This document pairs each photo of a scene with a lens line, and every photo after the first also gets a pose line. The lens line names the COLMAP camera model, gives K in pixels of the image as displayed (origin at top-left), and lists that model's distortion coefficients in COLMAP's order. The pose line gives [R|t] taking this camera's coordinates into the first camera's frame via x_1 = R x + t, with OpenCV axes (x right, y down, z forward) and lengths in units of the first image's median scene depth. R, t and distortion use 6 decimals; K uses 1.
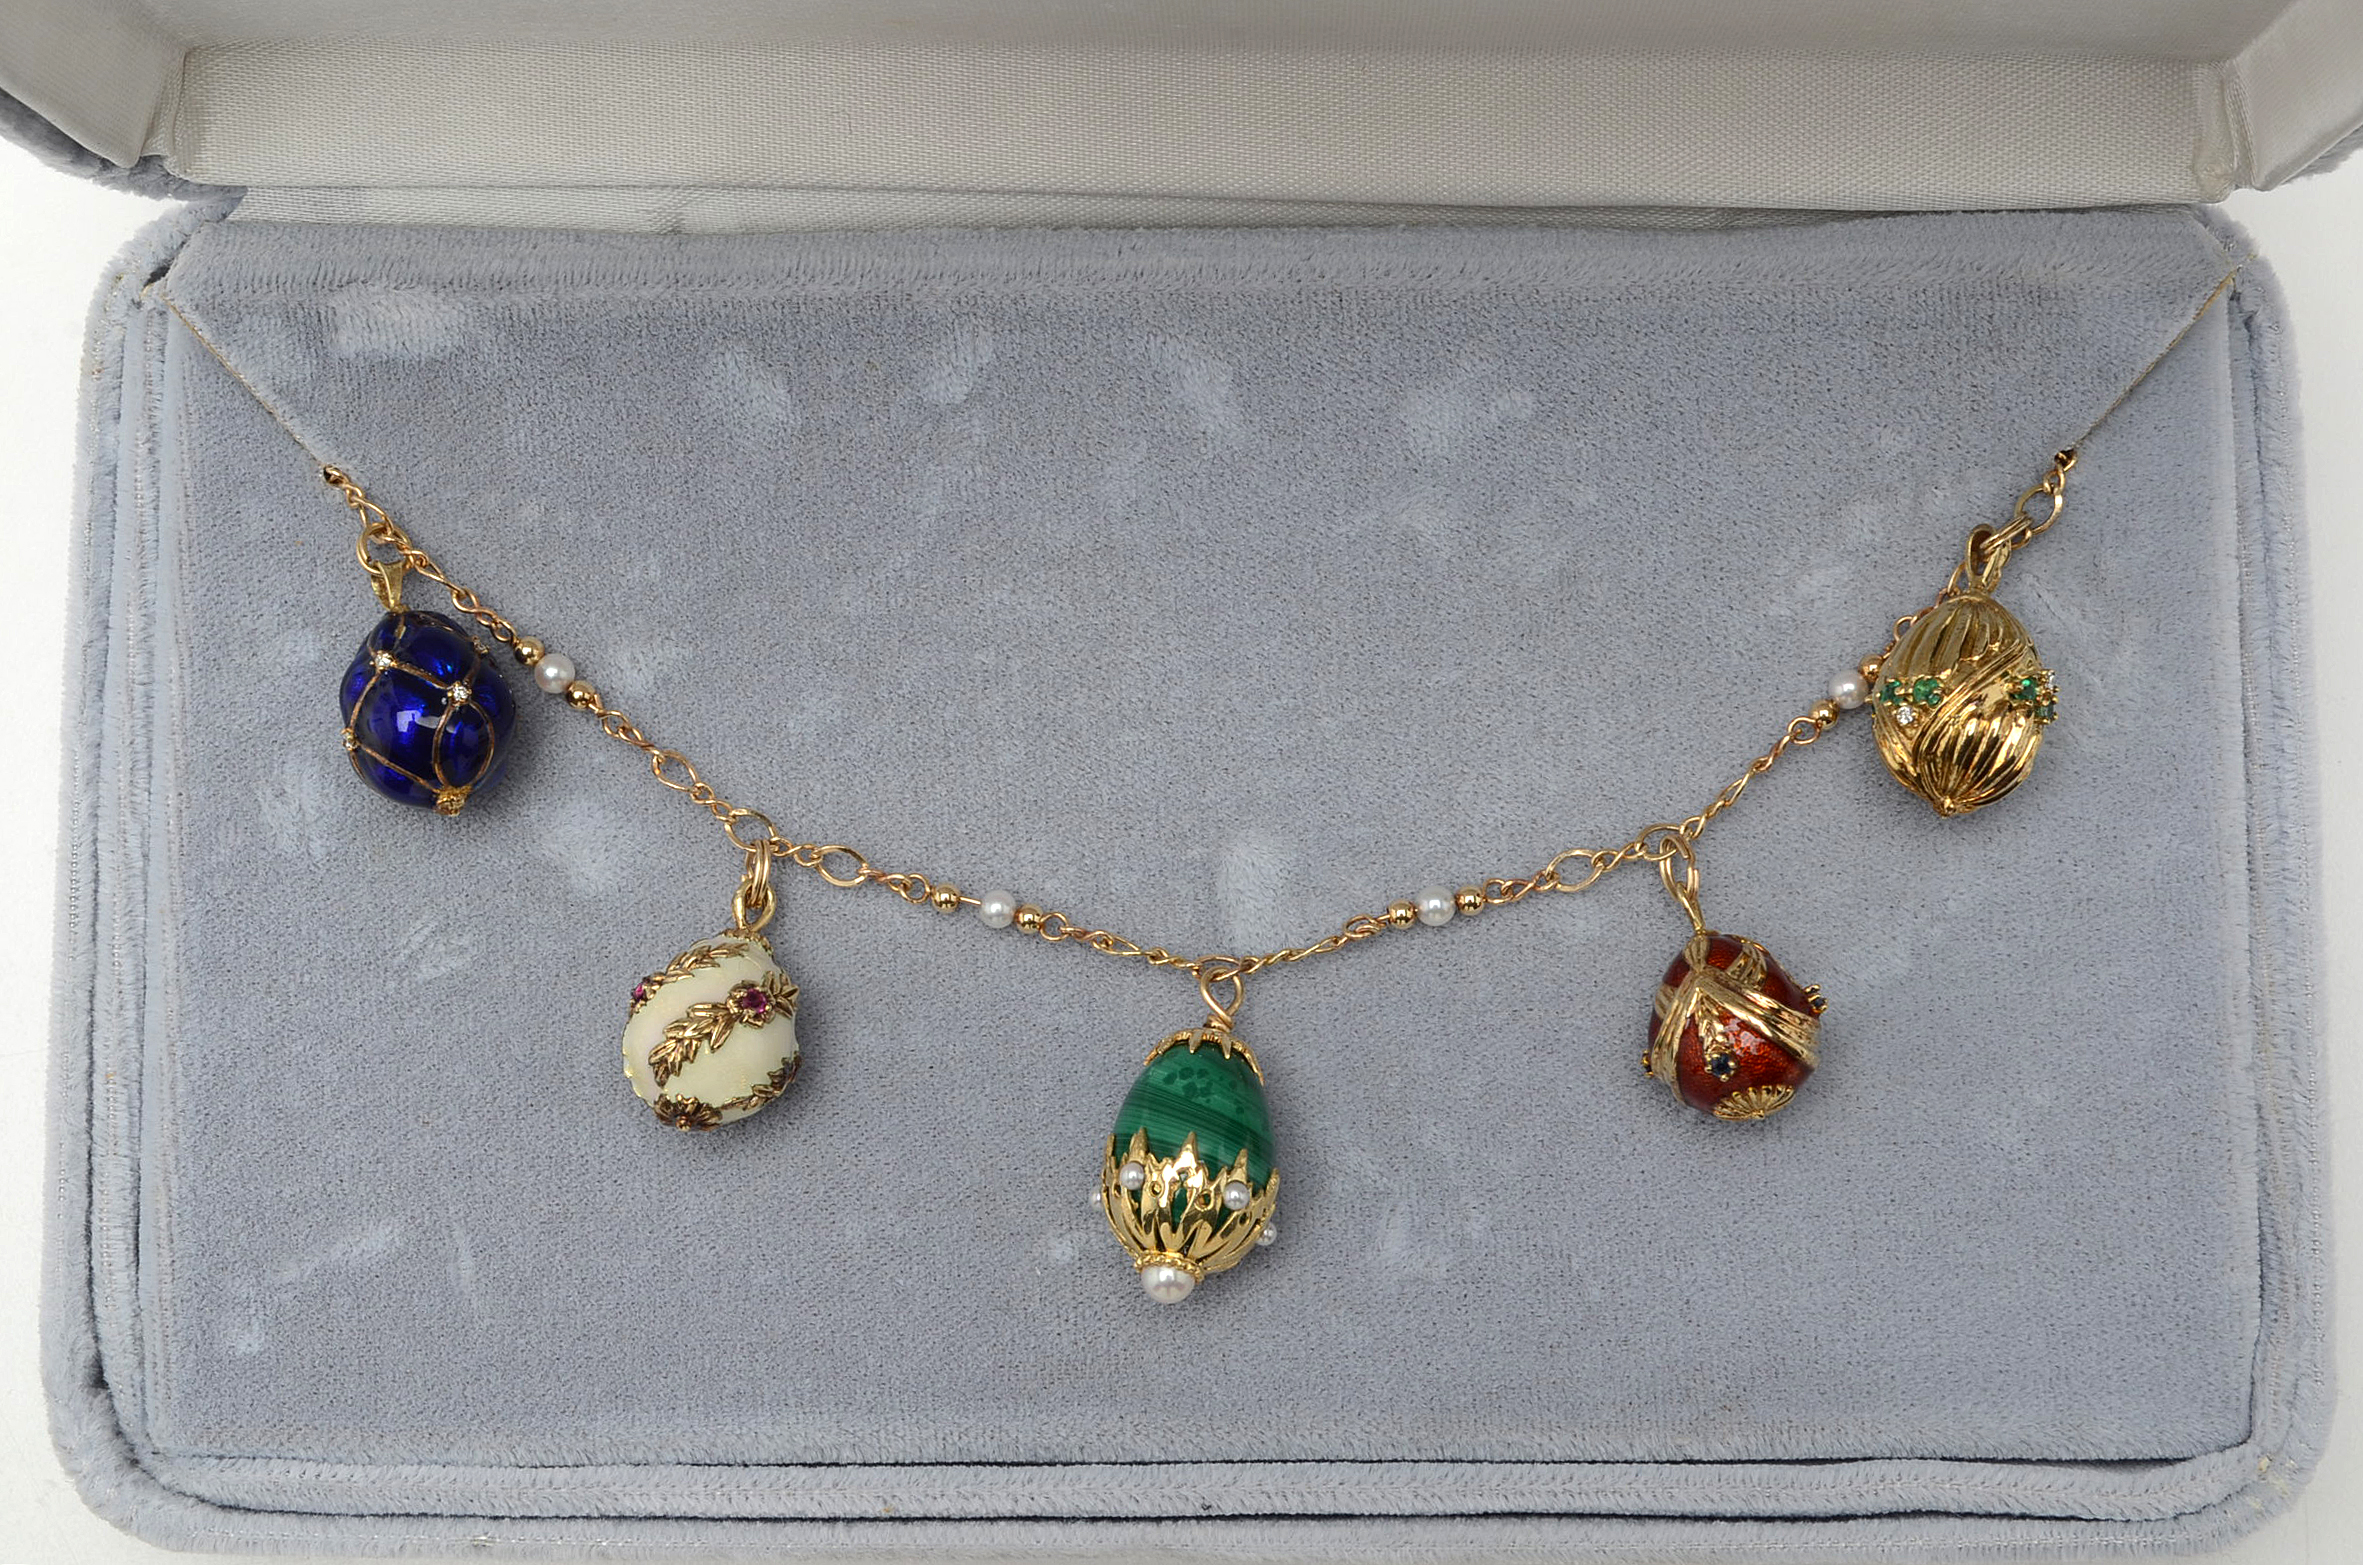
lens RADIAL K [[3697.7, 0, 1156.9], [0, 3697.7, 798.8], [0, 0, 1]] dist [-0.020762, 0.000000]
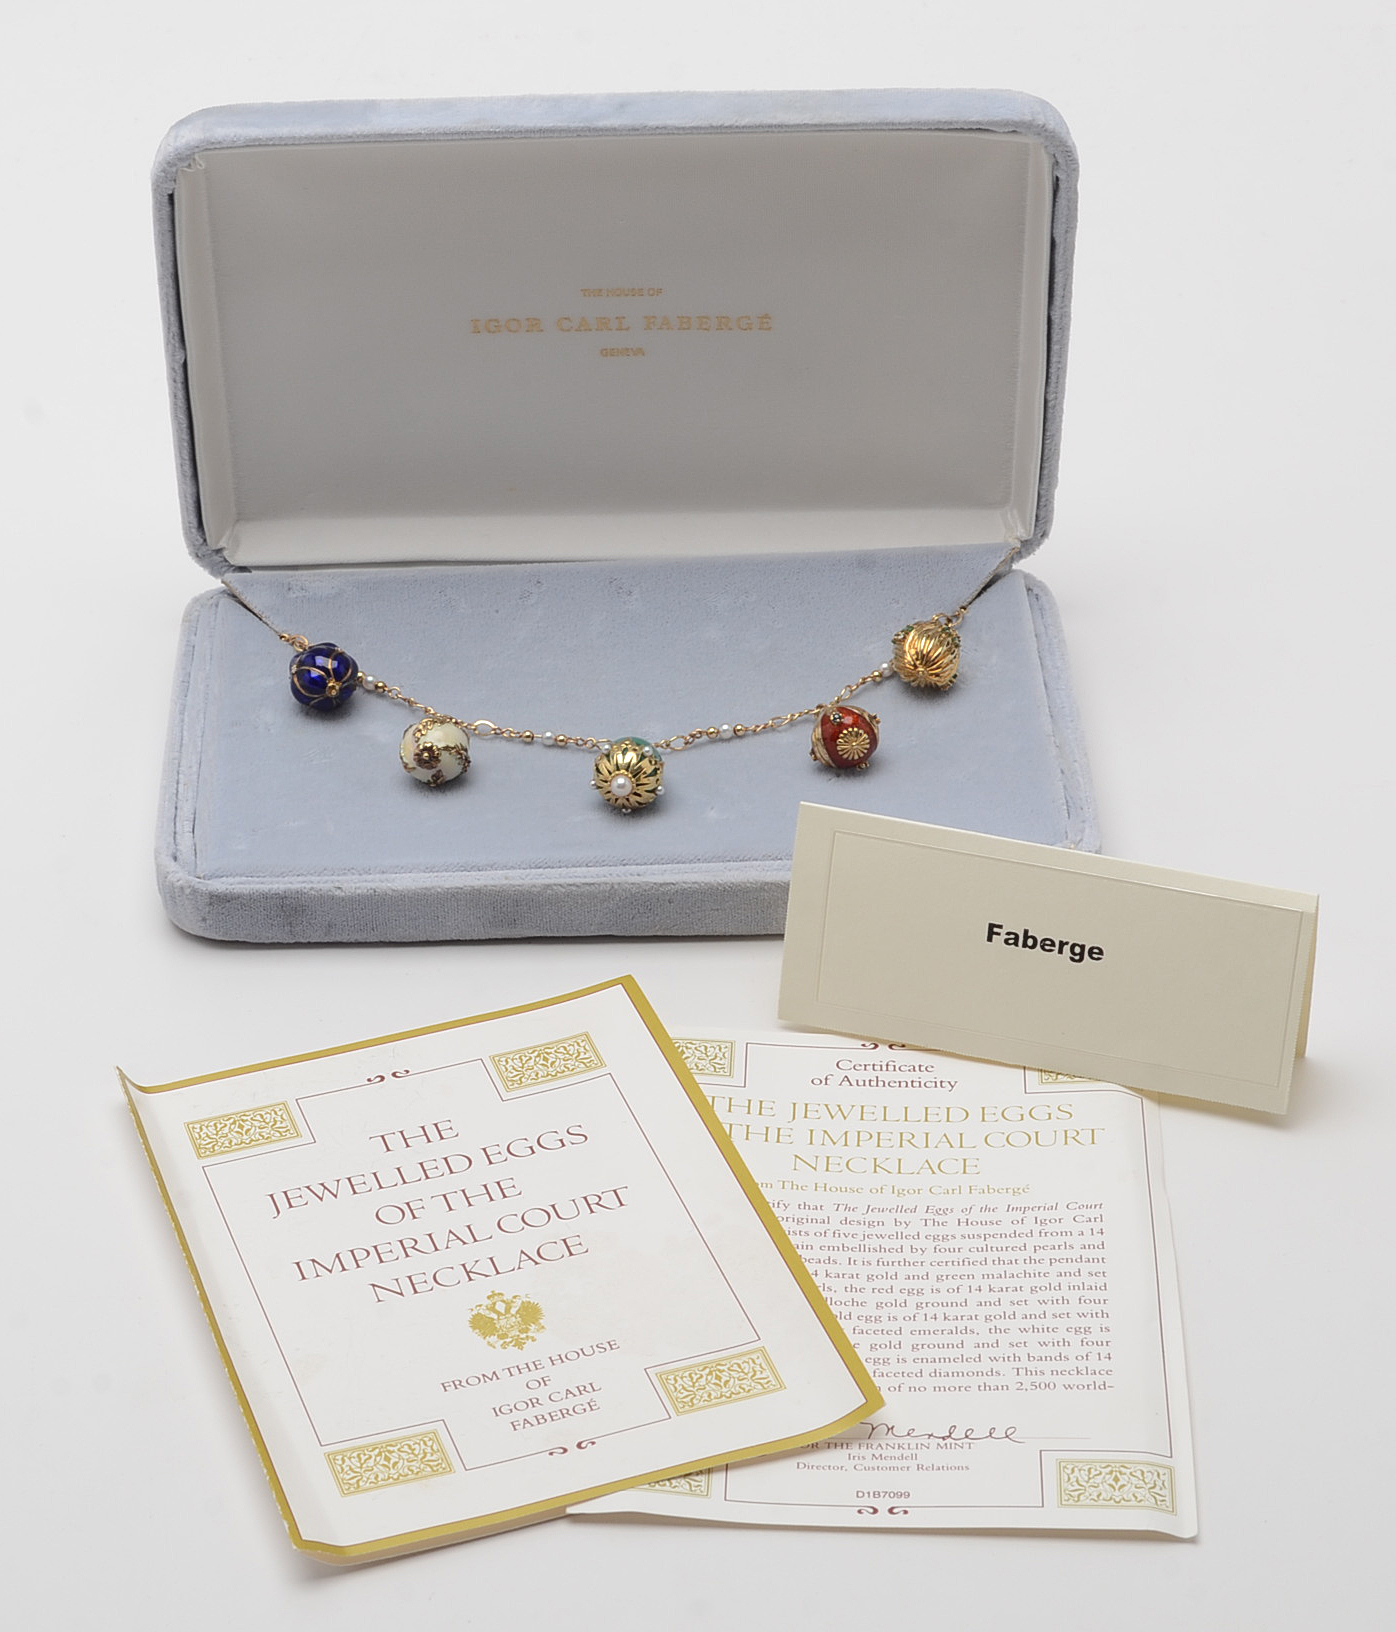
lens RADIAL K [[4106.3, 0, 633.0], [0, 4106.3, 830.9], [0, 0, 1]] dist [-0.005533, 0.000000]
pose [[0.999653, -0.008695, 0.024867, -0.056111], [0.024080, 0.684383, -0.728725, 2.085383], [-0.010682, 0.729071, 0.684355, -0.838691]]
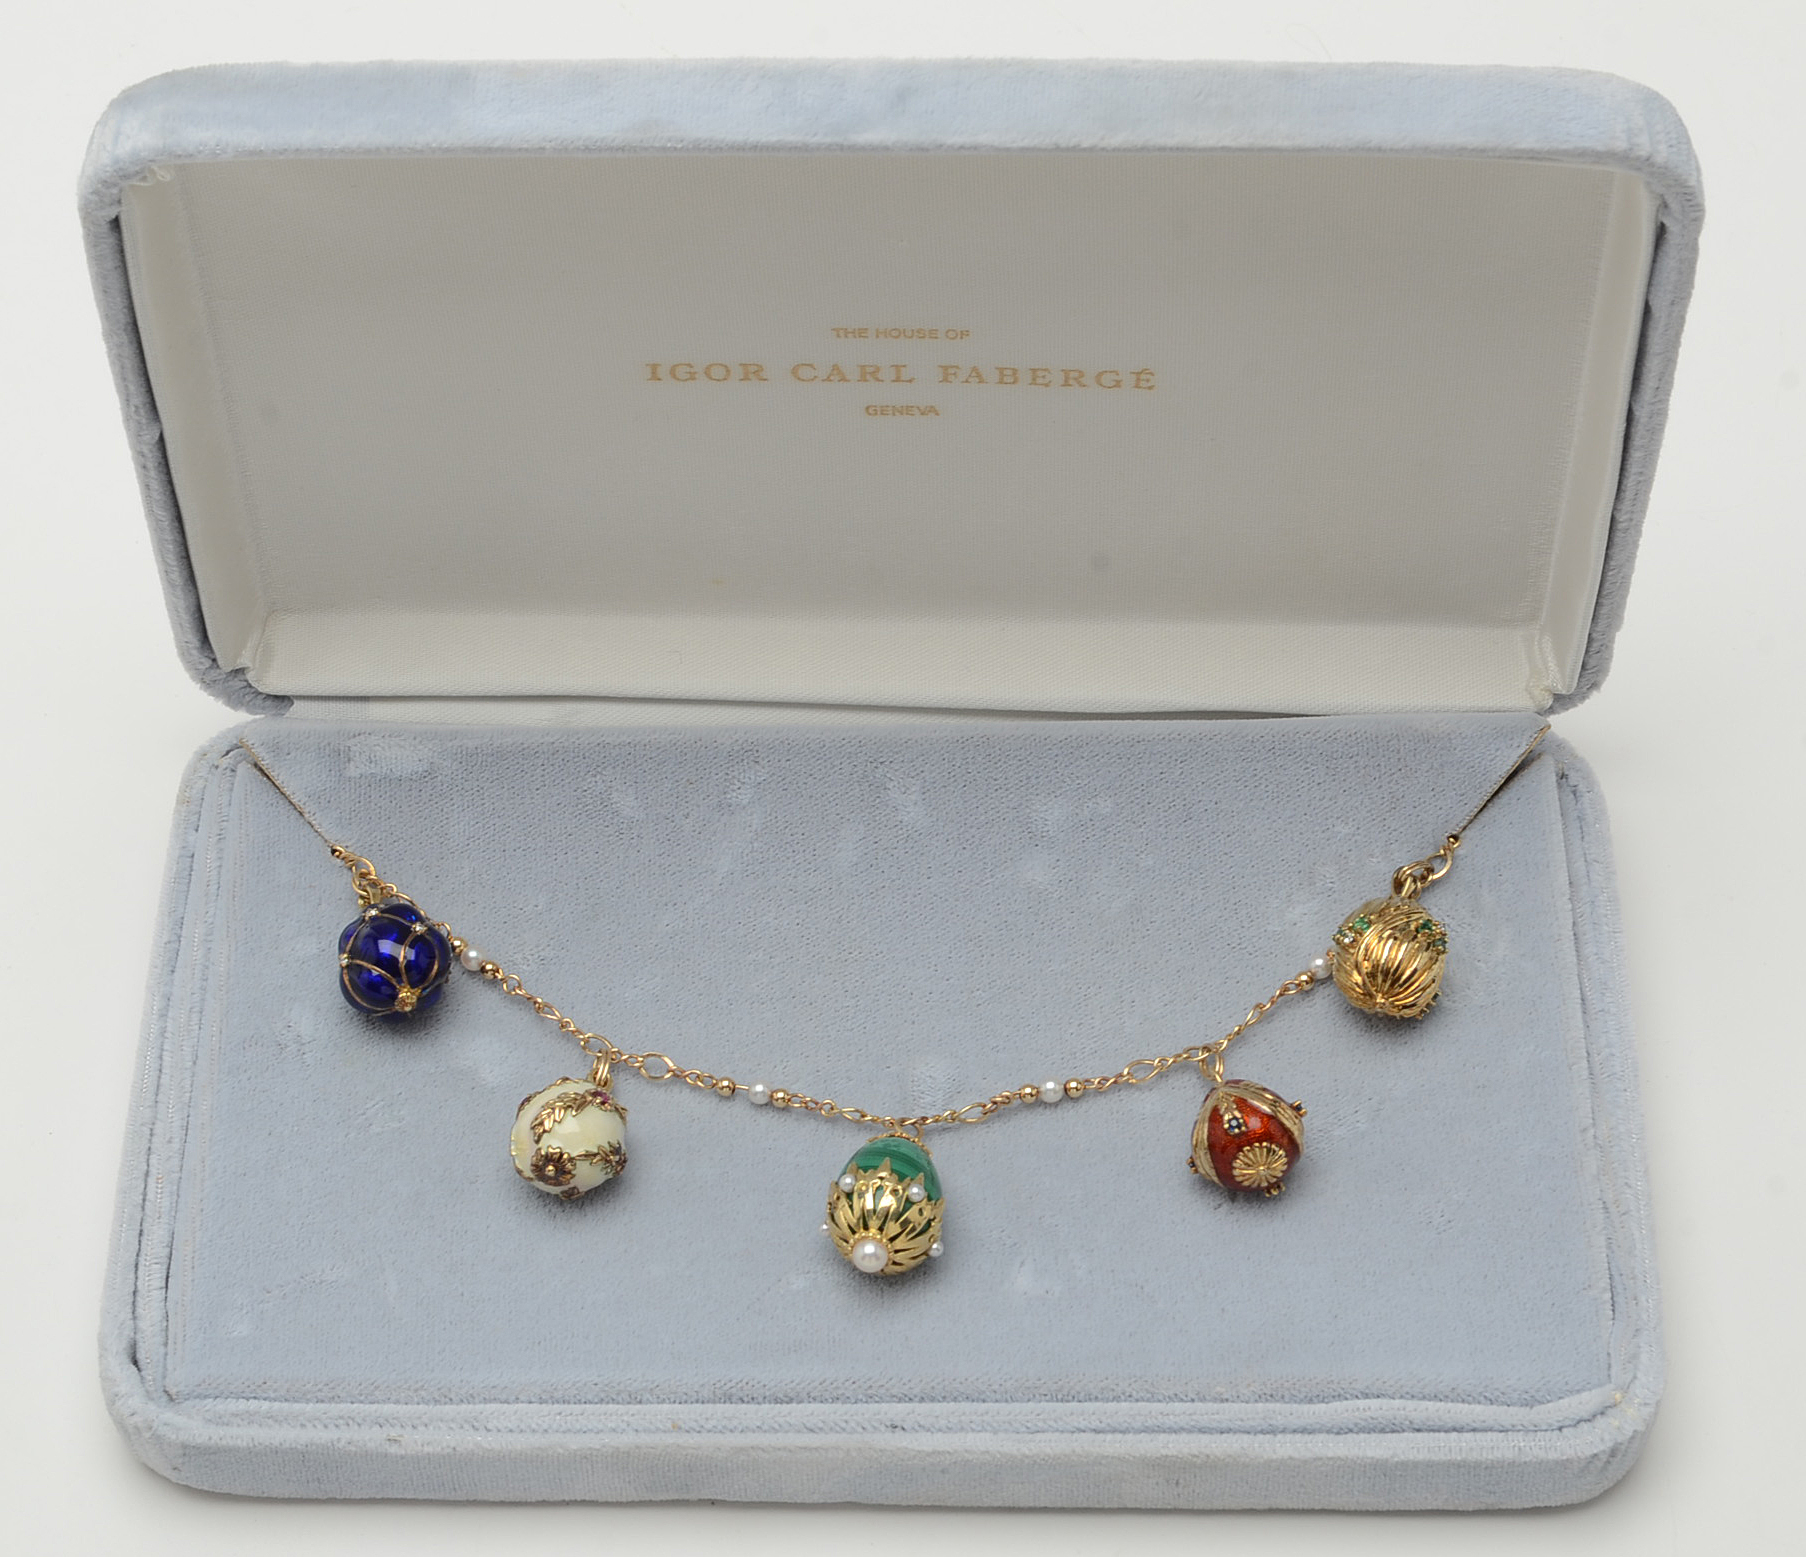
lens RADIAL K [[4573.9, 0, 856.1], [0, 4573.9, 827.2], [0, 0, 1]] dist [0.006811, 0.000000]
pose [[0.999857, 0.015816, -0.006005, 0.005367], [-0.016597, 0.848276, -0.529294, 0.927306], [-0.003278, 0.529318, 0.848417, -0.638815]]
